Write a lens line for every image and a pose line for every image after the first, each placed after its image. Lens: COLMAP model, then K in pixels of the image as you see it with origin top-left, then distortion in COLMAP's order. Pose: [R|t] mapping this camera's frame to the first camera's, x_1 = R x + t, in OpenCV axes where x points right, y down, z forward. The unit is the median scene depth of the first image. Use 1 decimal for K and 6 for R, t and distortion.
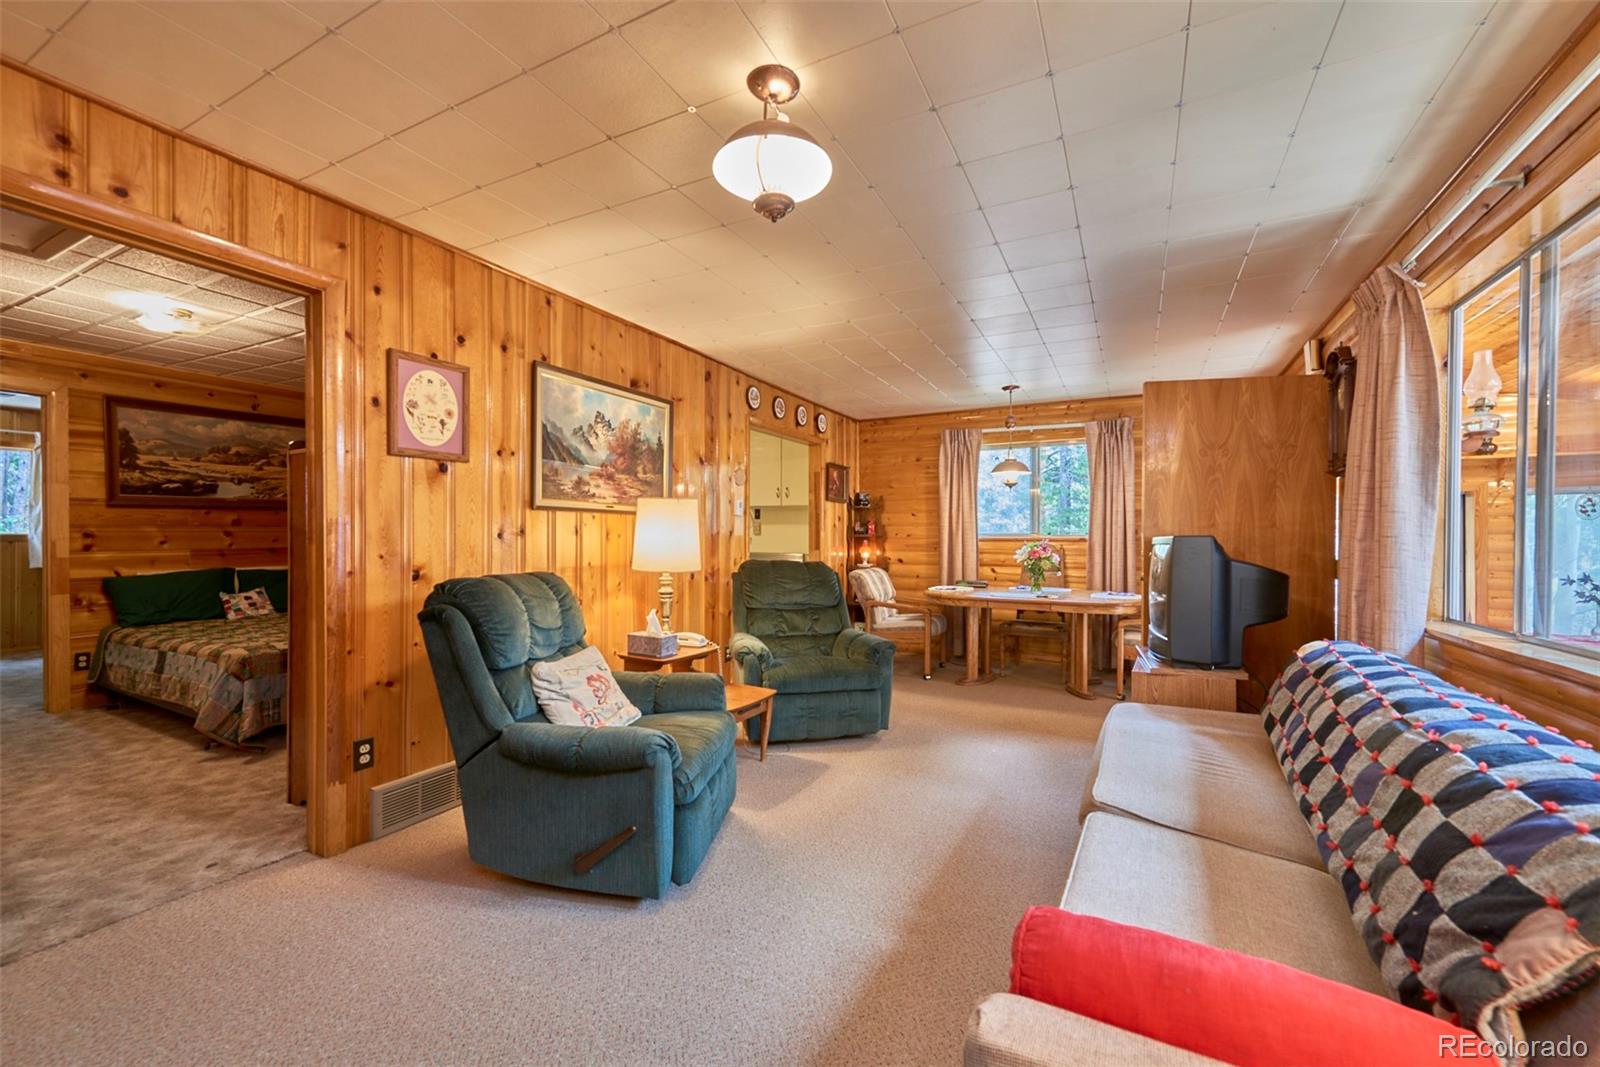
lens RADIAL K [[650.9, 0, 796.7], [0, 650.9, 542.2], [0, 0, 1]] dist [0.000456, -0.000113]
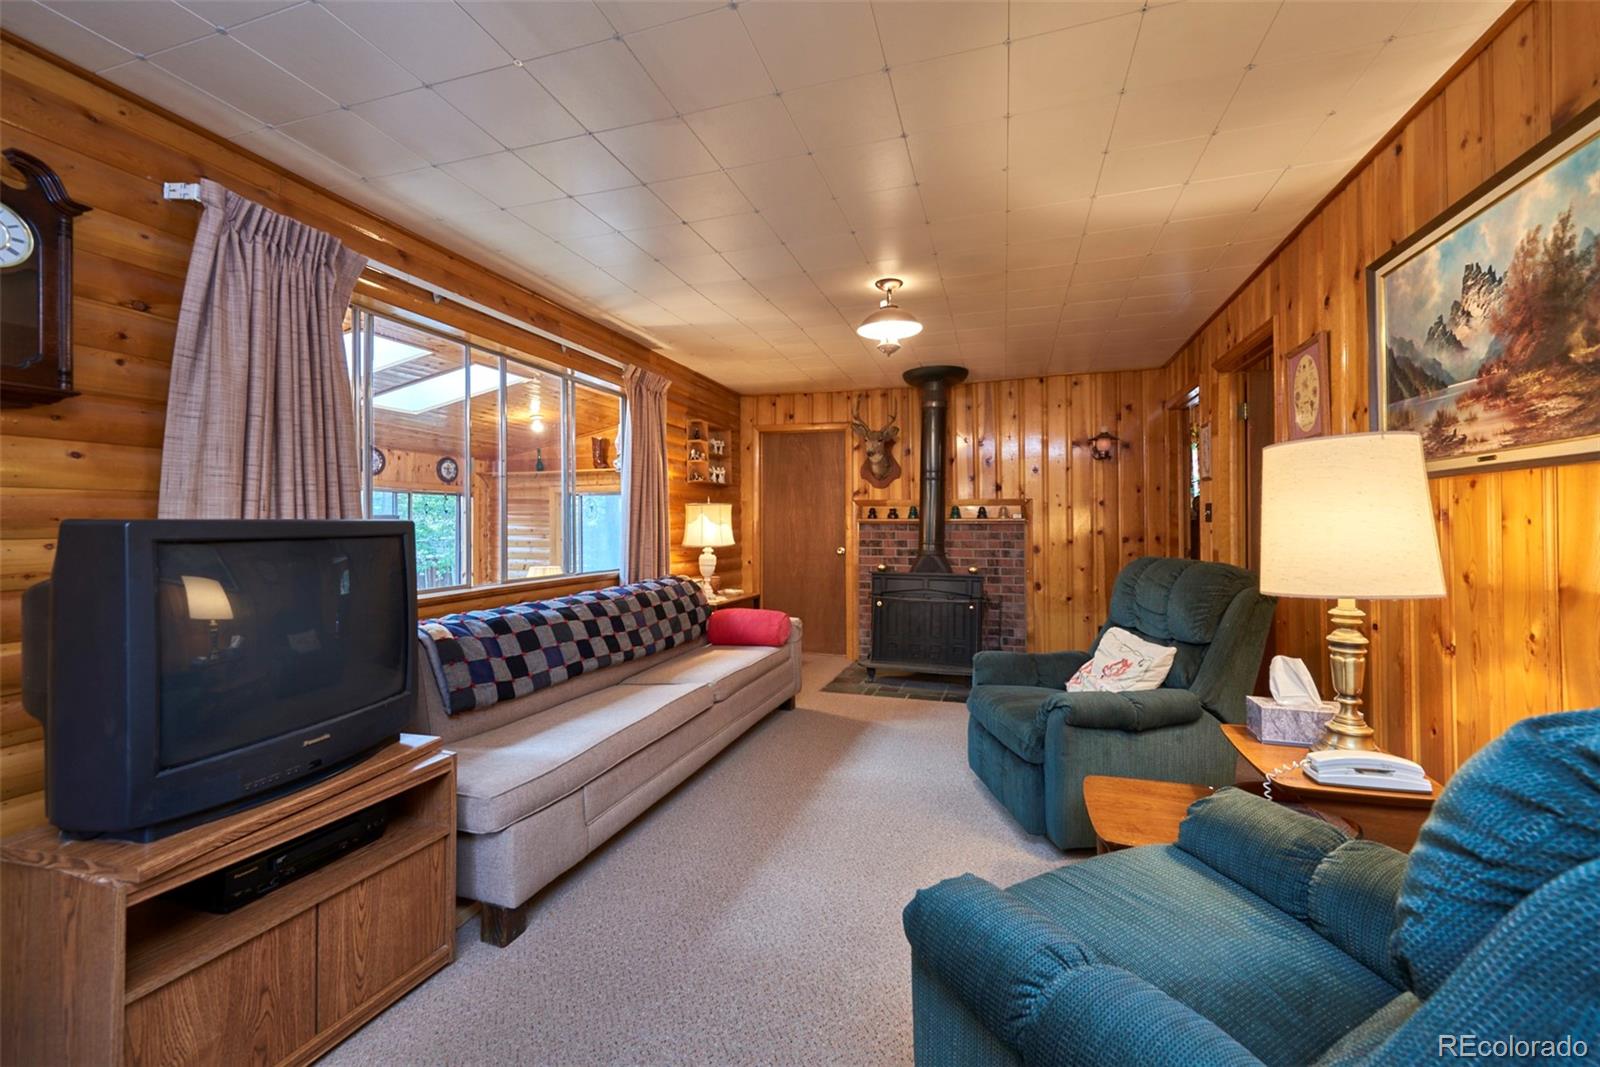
lens RADIAL K [[660.9, 0, 798.7], [0, 660.9, 516.0], [0, 0, 1]] dist [-0.000100, -0.000125]
pose [[-0.984536, -0.005954, -0.175081, 0.322880], [-0.004336, 0.999944, -0.009625, -0.008807], [0.175129, -0.008717, -0.984507, 1.658973]]
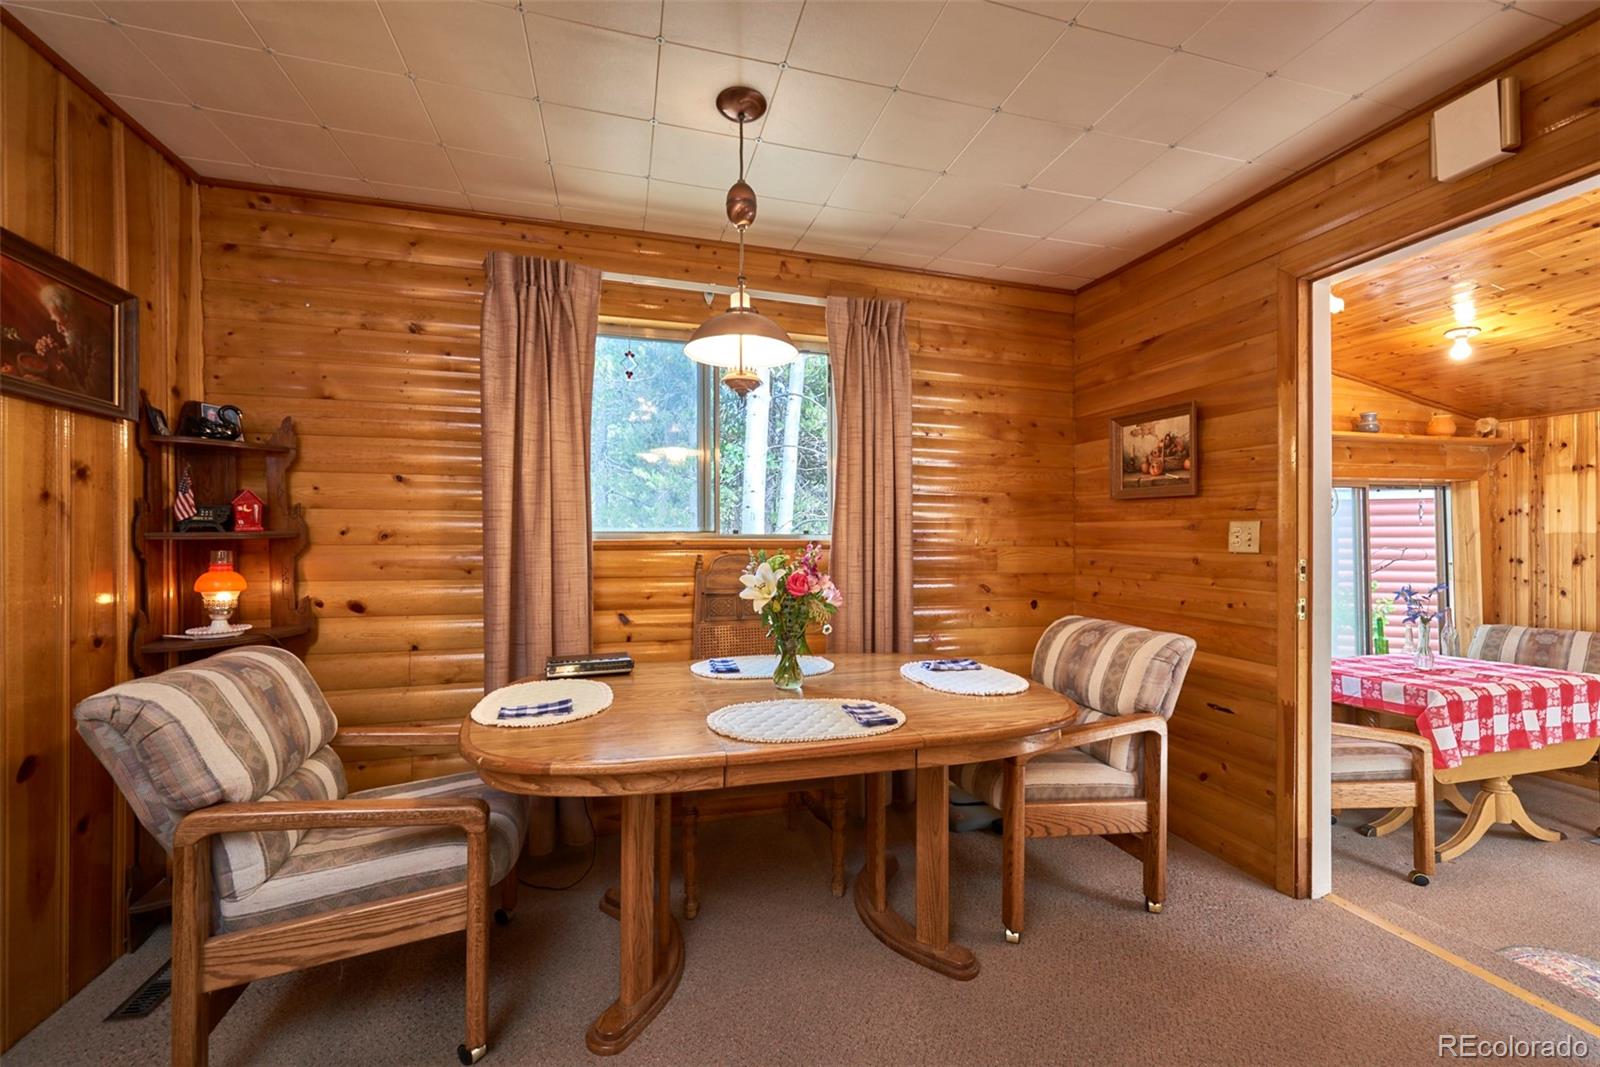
lens RADIAL K [[636.8, 0, 800.7], [0, 636.8, 539.3], [0, 0, 1]] dist [0.000321, -0.000144]
pose [[0.721415, -0.001583, 0.692501, 0.093867], [0.006123, 0.999973, -0.004092, -0.005230], [-0.692476, 0.007192, 0.721405, 0.583489]]
